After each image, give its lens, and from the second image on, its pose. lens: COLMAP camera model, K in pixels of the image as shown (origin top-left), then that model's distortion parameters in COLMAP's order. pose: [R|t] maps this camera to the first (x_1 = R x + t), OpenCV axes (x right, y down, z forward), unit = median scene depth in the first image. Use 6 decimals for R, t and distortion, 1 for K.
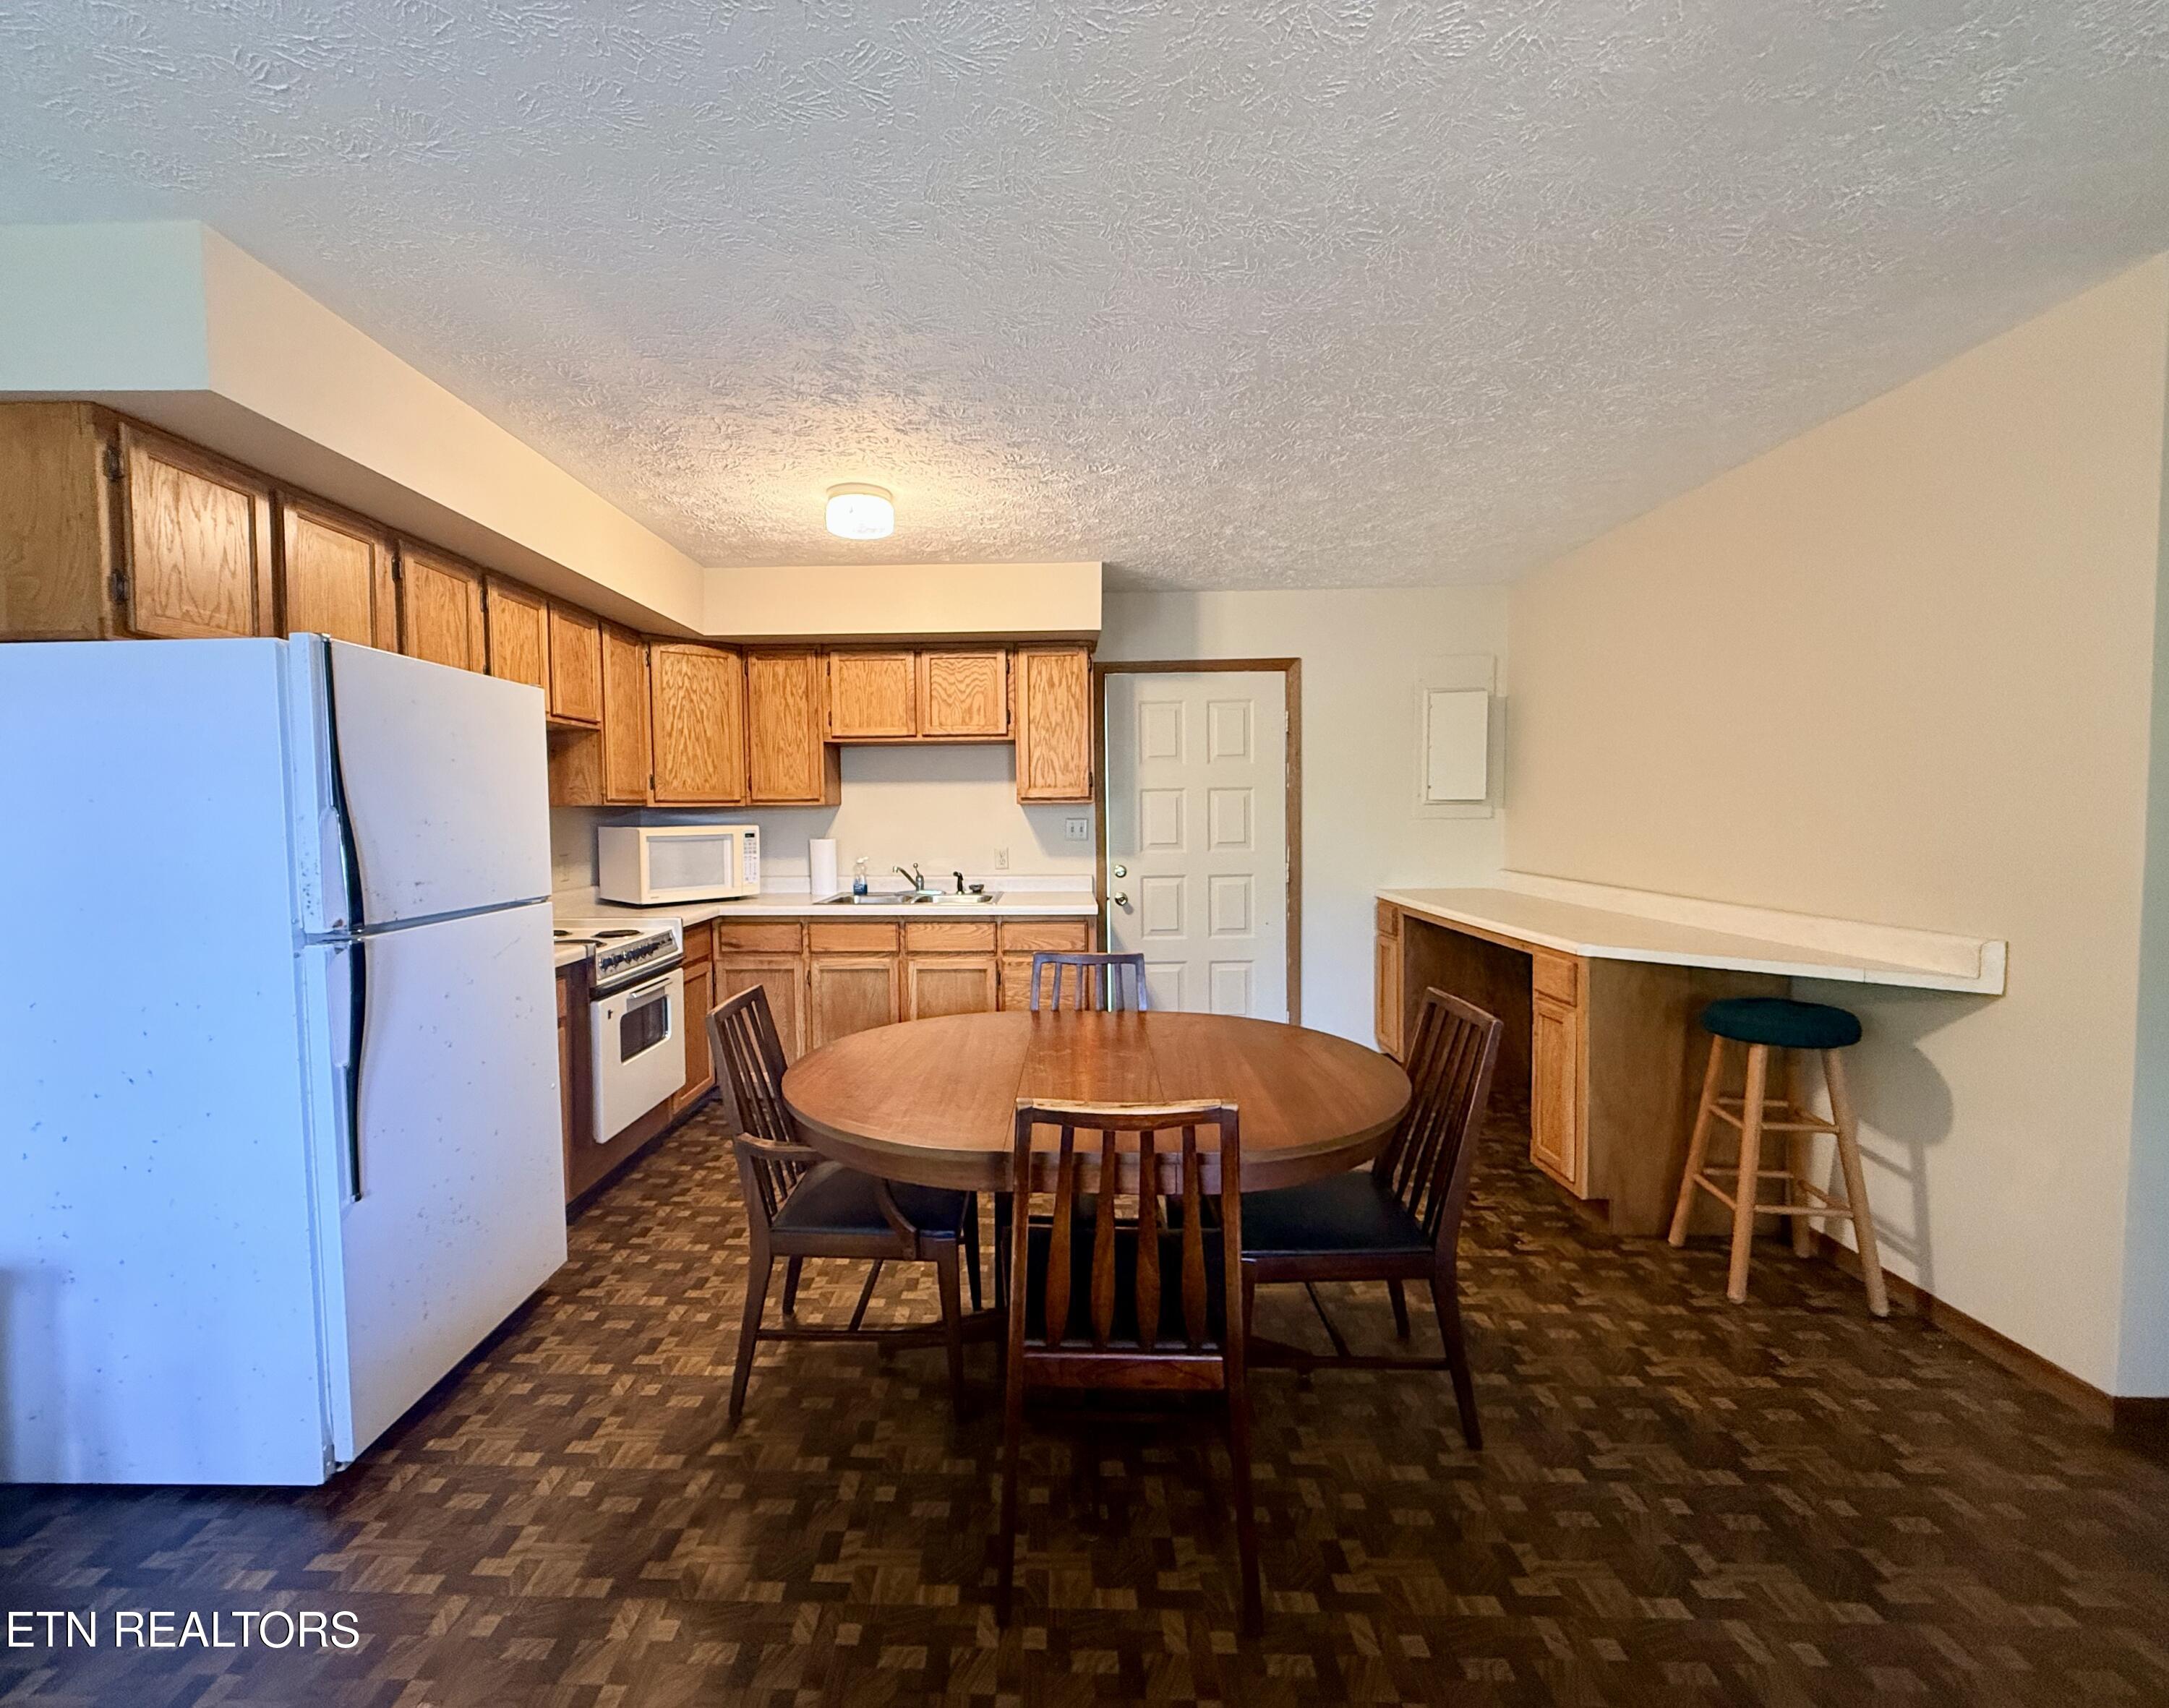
lens RADIAL K [[905.0, 0, 1029.6], [0, 905.0, 856.3], [0, 0, 1]] dist [0.001608, 0.000022]
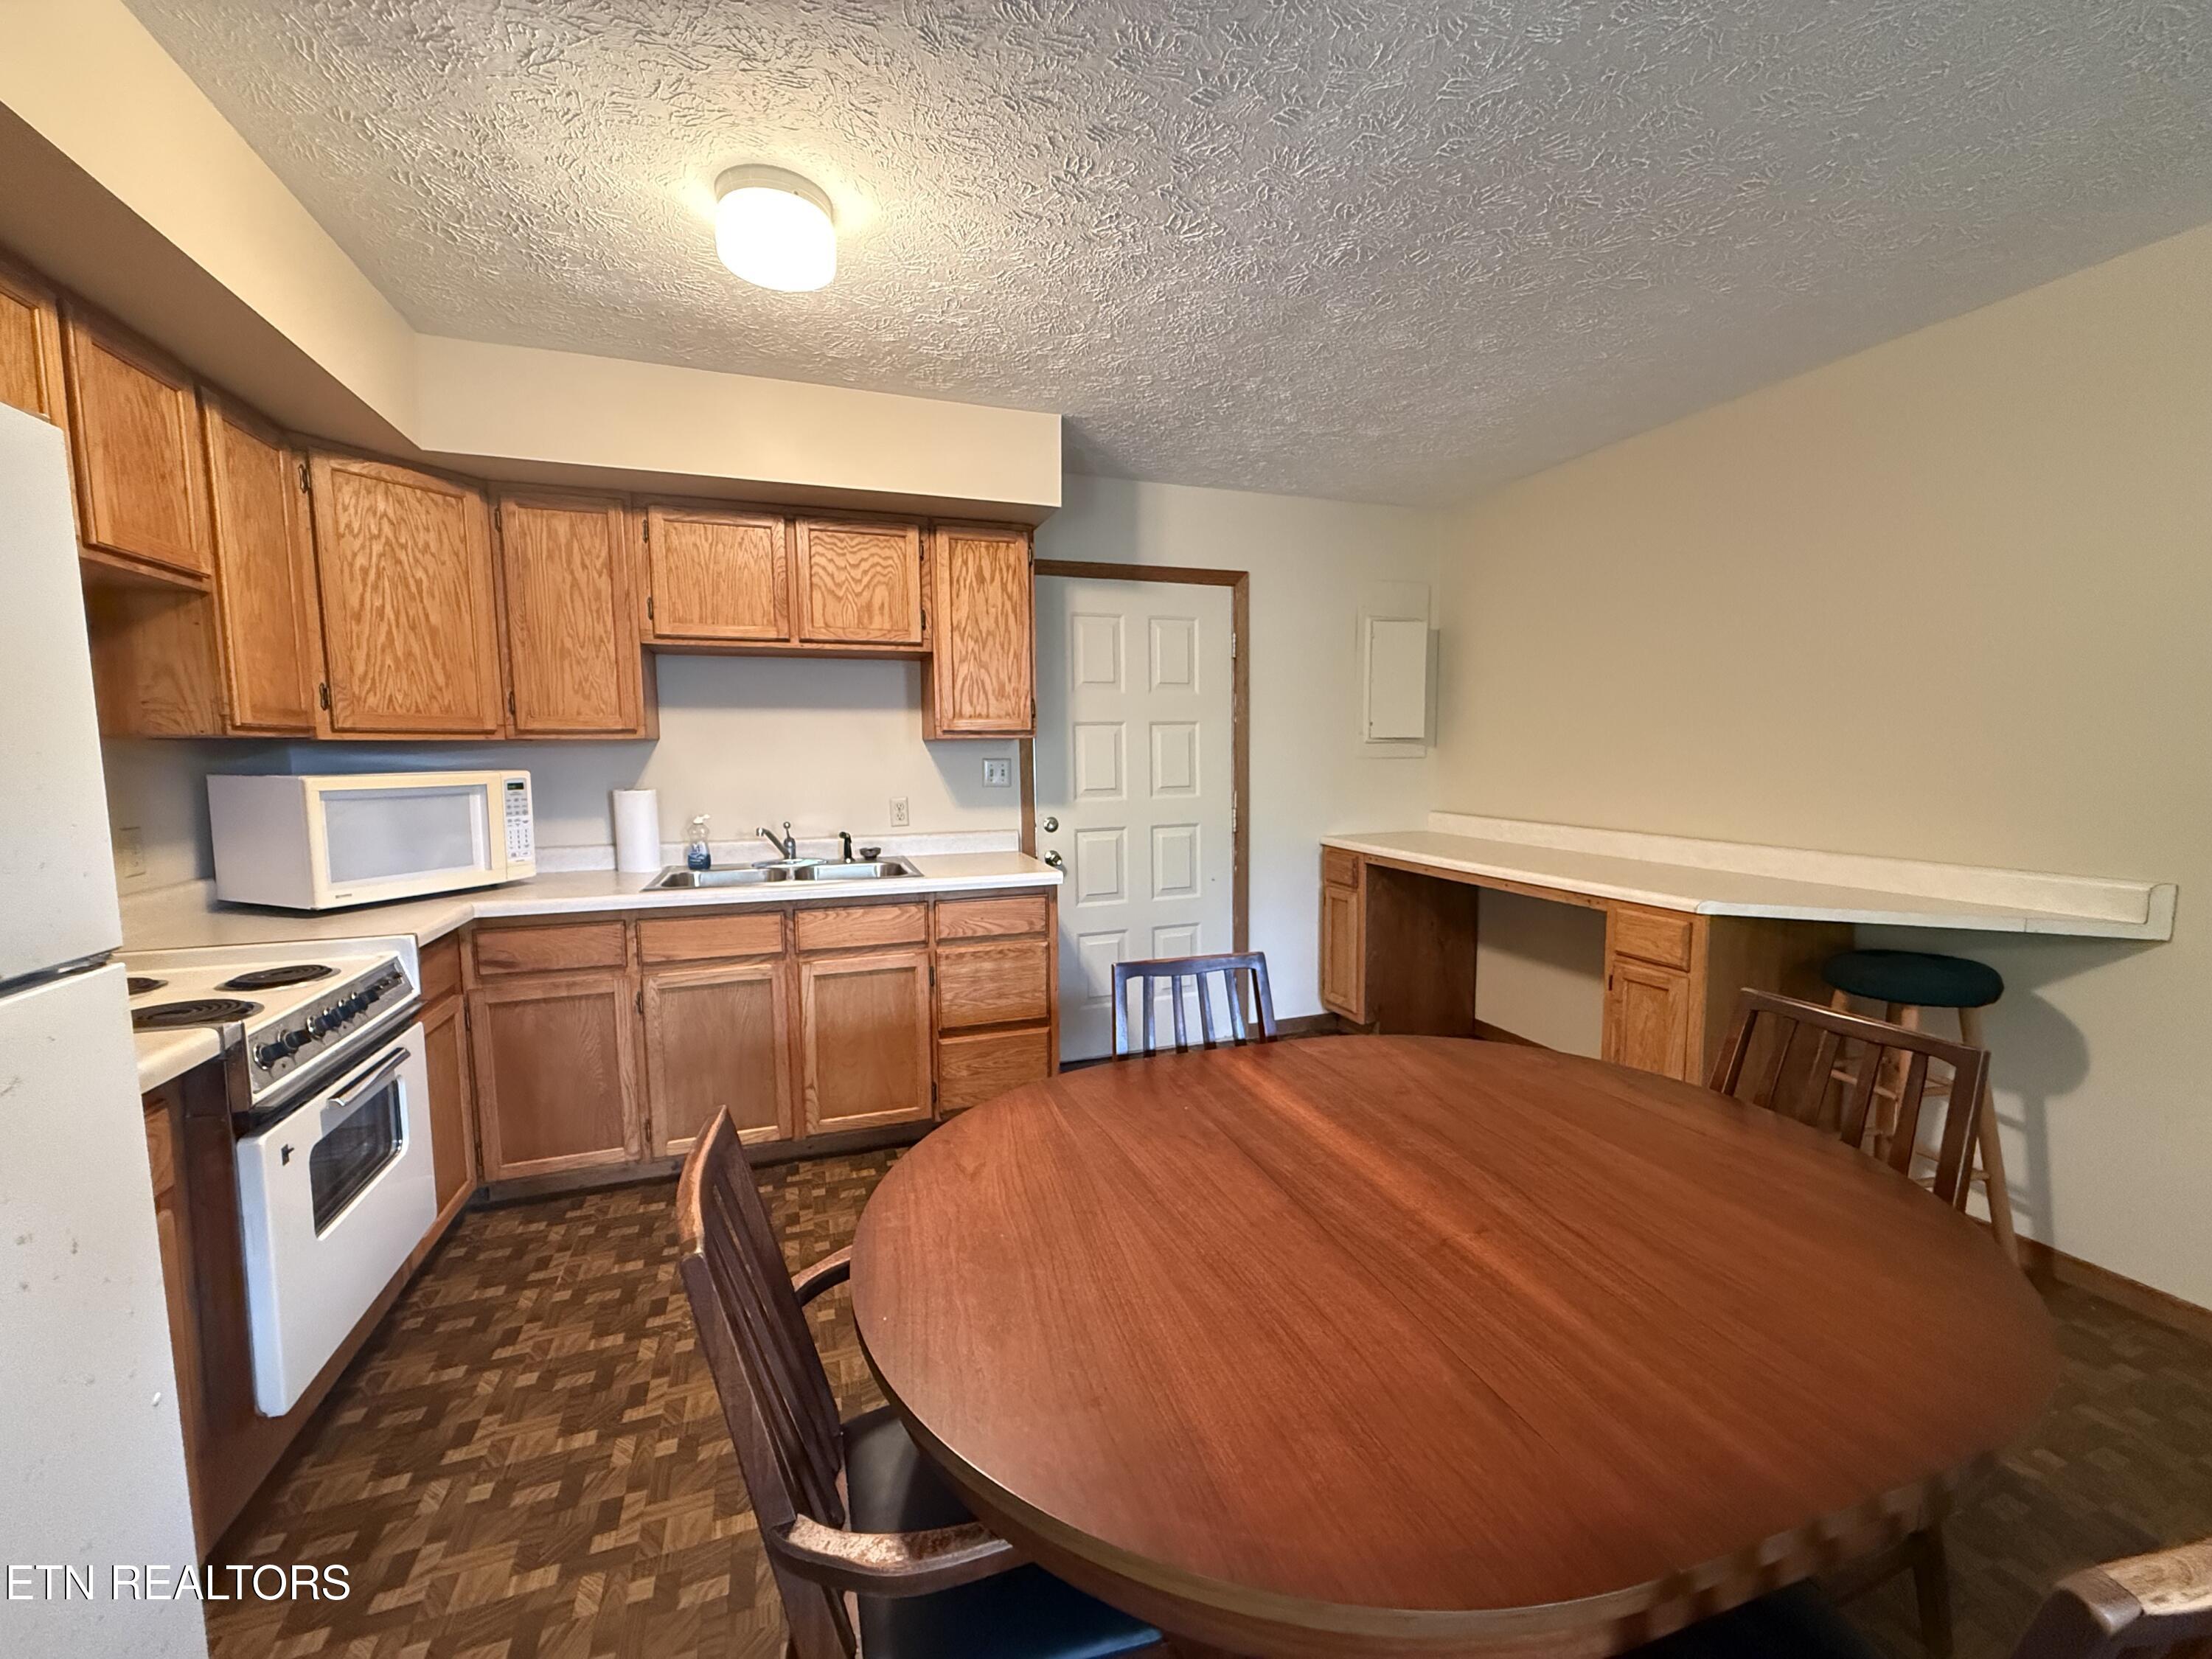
lens RADIAL K [[881.3, 0, 1104.8], [0, 881.3, 830.2], [0, 0, 1]] dist [0.000210, 0.000229]
pose [[0.931340, -0.031538, 0.362783, -0.158575], [0.017613, 0.998978, 0.041628, -0.011375], [-0.363725, -0.032380, 0.930943, 0.289099]]
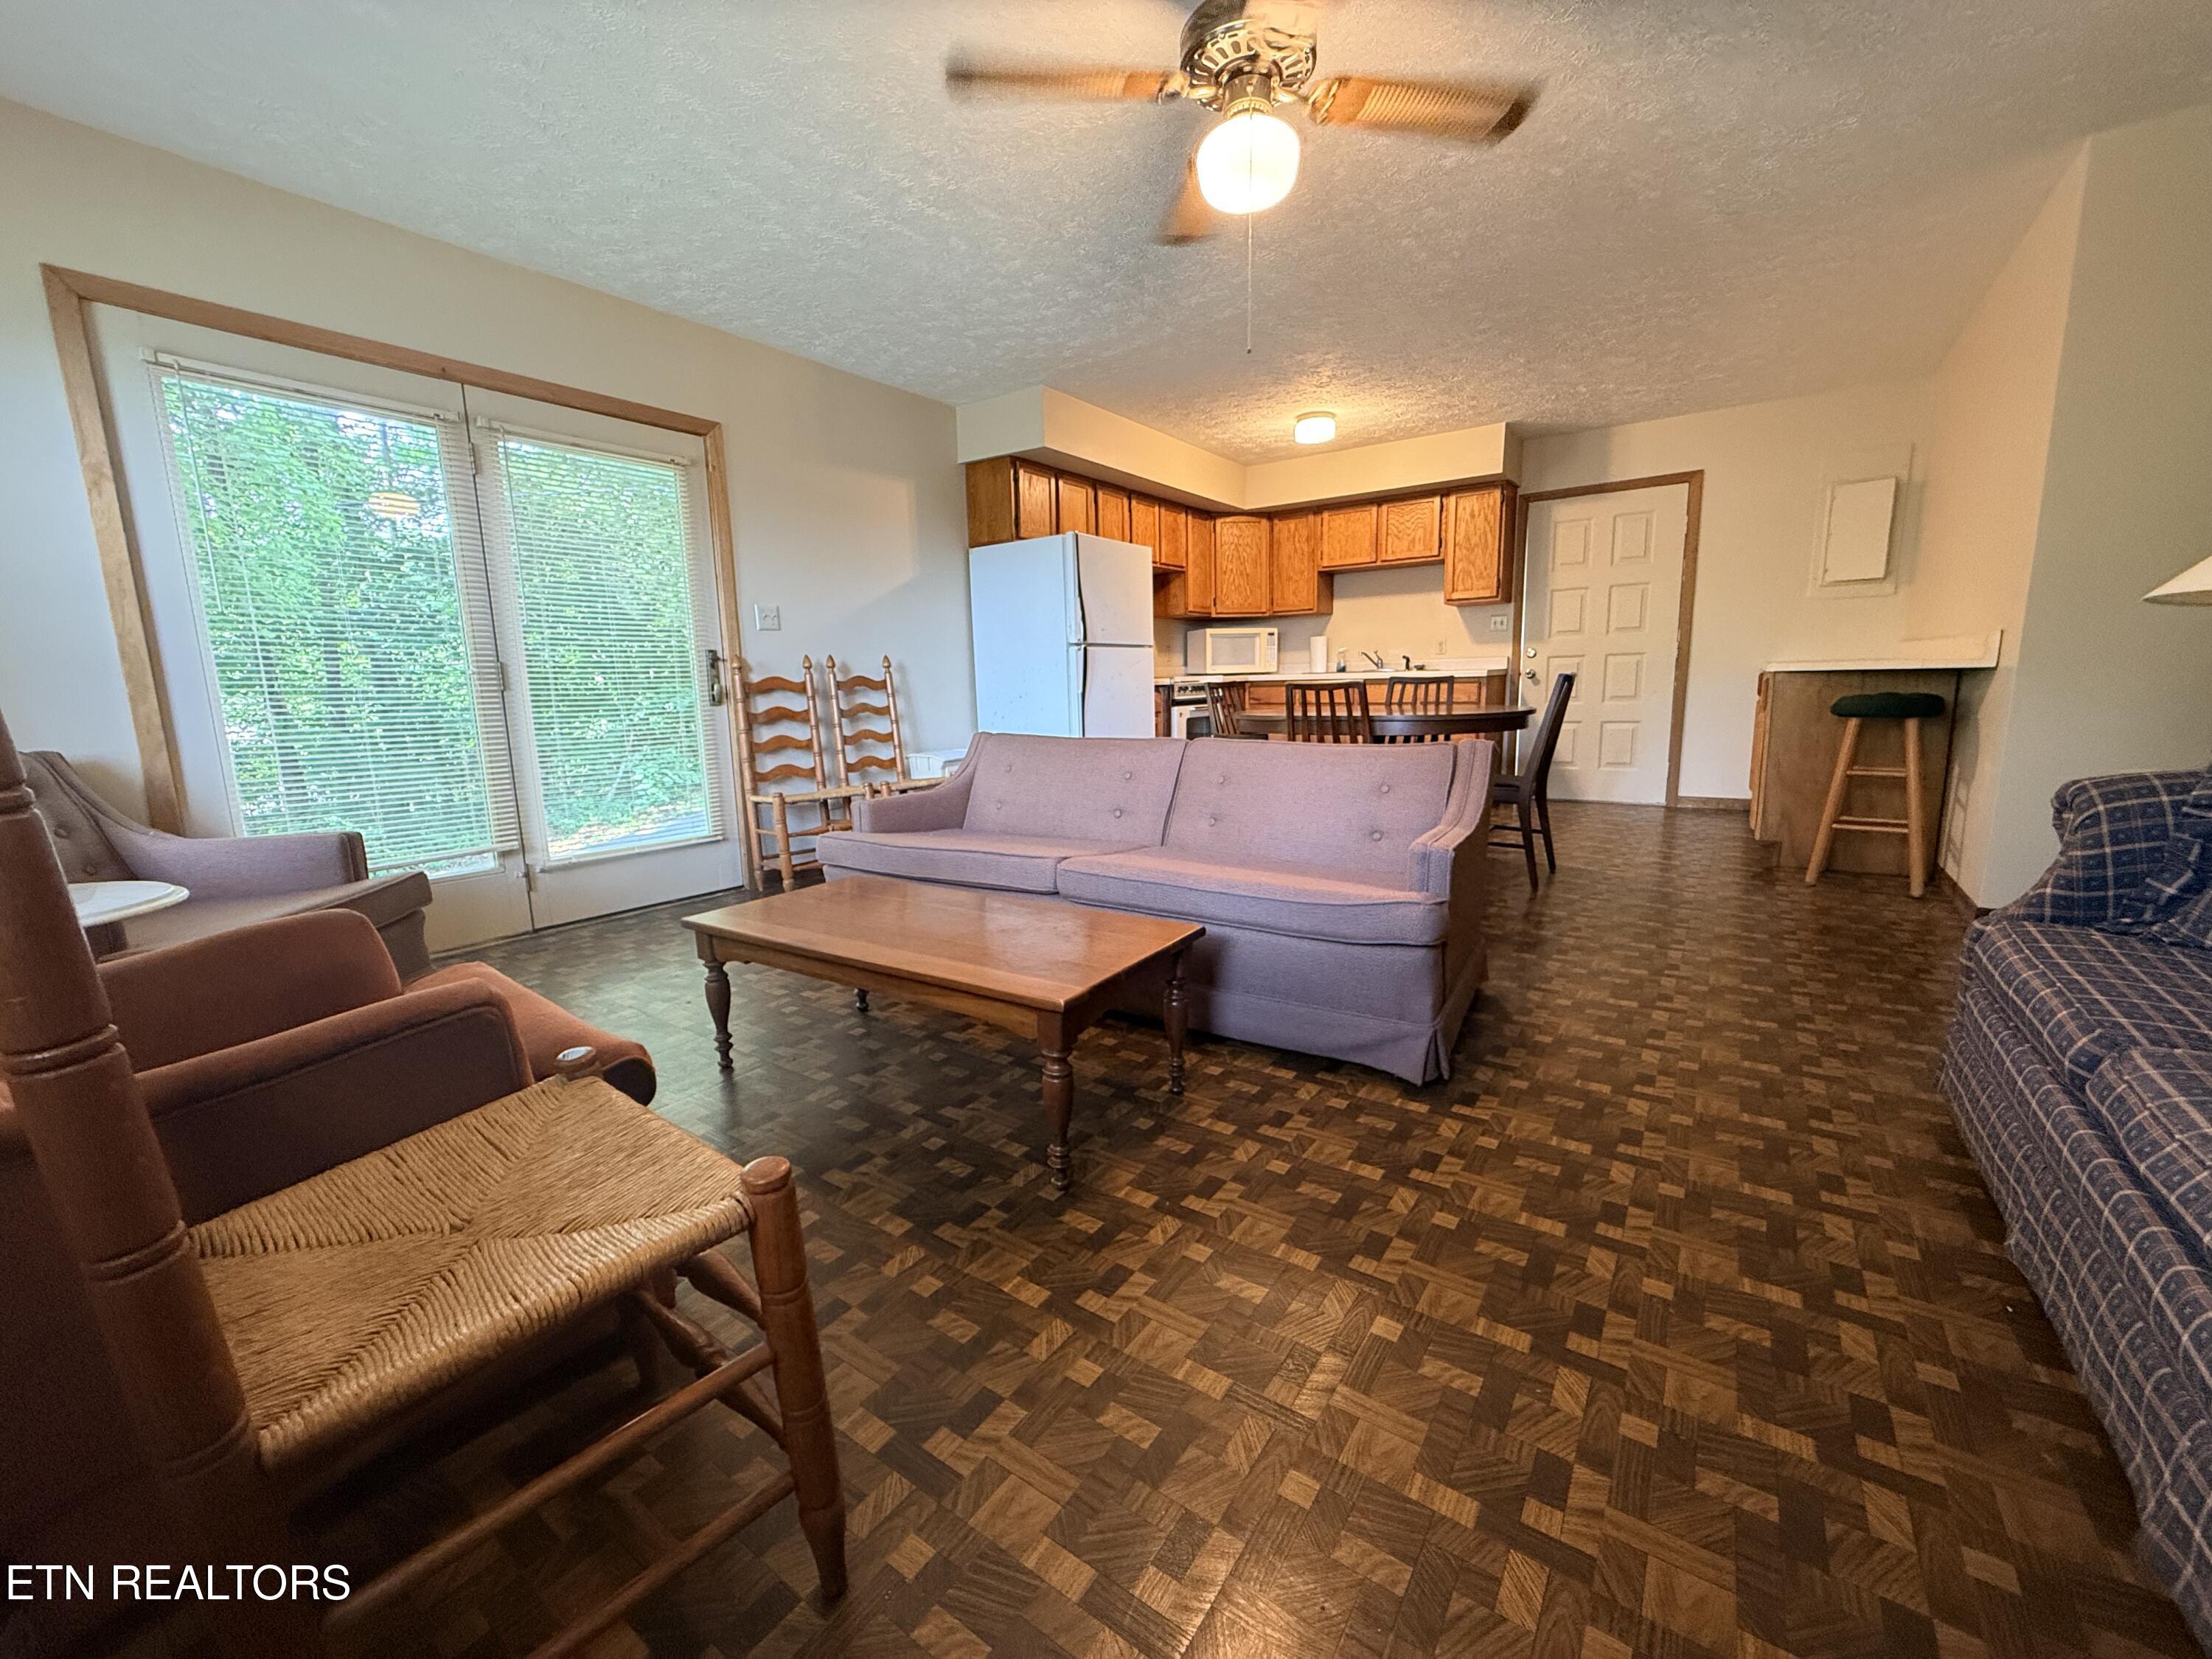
lens RADIAL K [[881.3, 0, 1104.8], [0, 881.3, 830.2], [0, 0, 1]] dist [0.000210, 0.000229]
pose [[0.834780, 0.080793, -0.544624, 0.349353], [-0.010617, 0.991353, 0.130791, 0.128815], [0.550481, -0.103400, 0.828419, -0.534357]]
